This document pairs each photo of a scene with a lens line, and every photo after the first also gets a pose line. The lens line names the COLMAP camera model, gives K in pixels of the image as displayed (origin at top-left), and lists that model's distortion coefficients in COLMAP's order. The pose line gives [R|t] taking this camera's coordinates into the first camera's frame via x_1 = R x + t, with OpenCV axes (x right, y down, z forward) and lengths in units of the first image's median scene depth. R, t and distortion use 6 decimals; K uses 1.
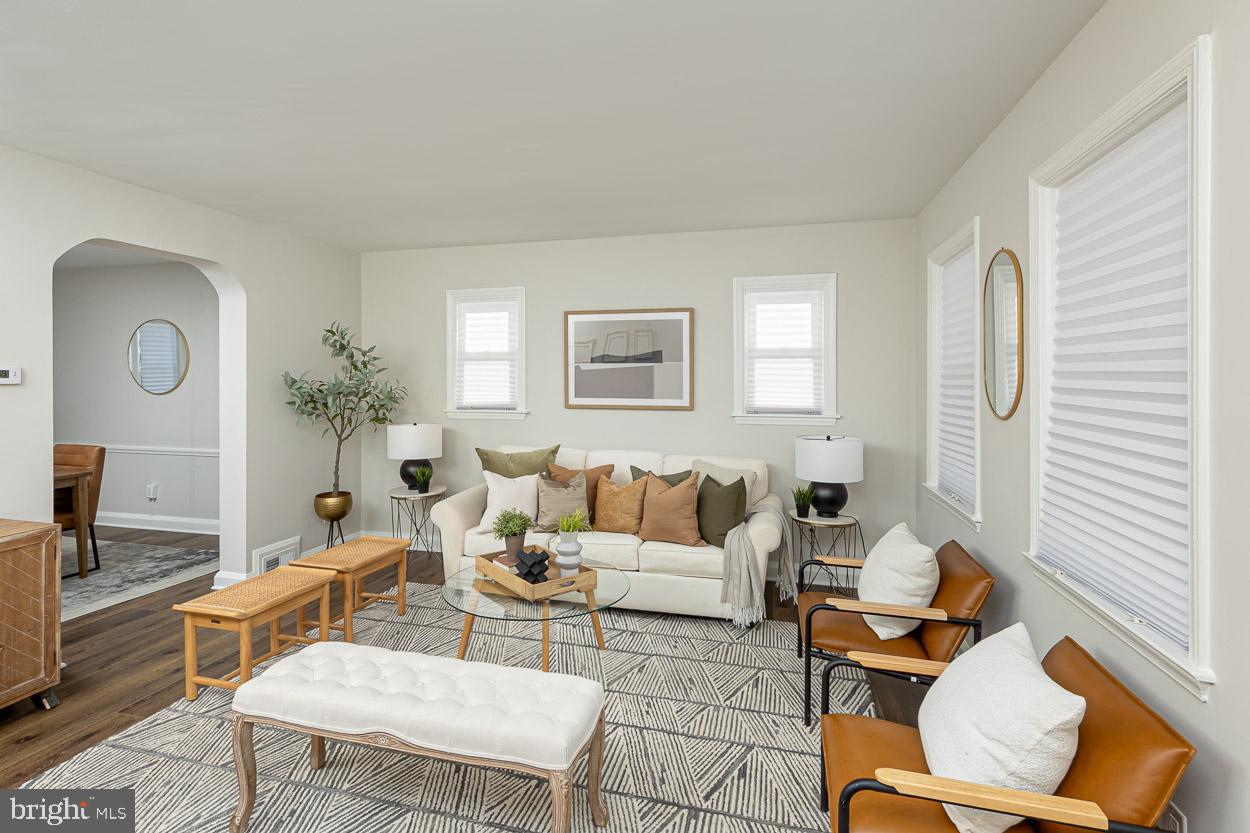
lens RADIAL K [[579.0, 0, 621.3], [0, 579.0, 377.8], [0, 0, 1]] dist [-0.000019, -0.000076]
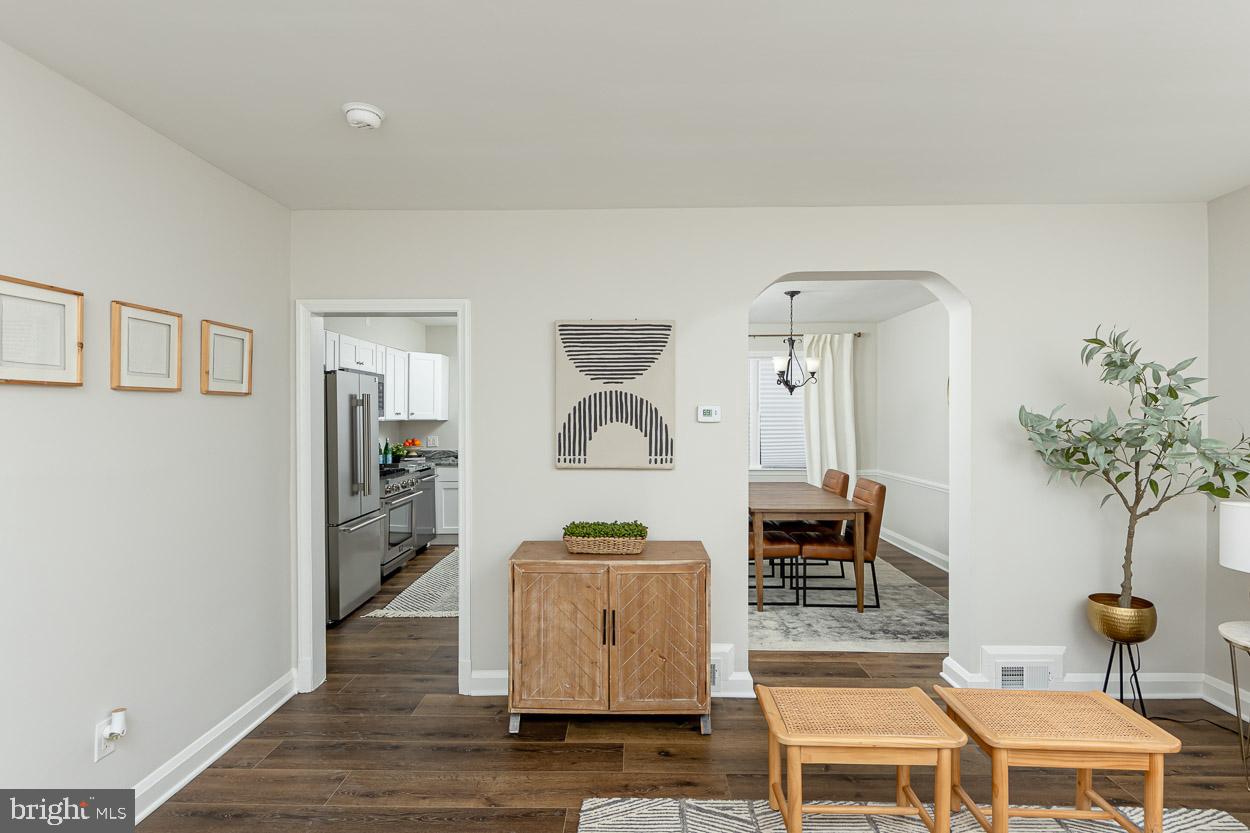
lens RADIAL K [[630.3, 0, 622.9], [0, 630.3, 414.0], [0, 0, 1]] dist [0.002161, 0.000468]
pose [[0.233157, 0.000552, -0.972439, 0.043054], [0.002251, 0.999997, 0.001107, -0.002544], [0.972436, -0.002447, 0.233155, 0.324453]]
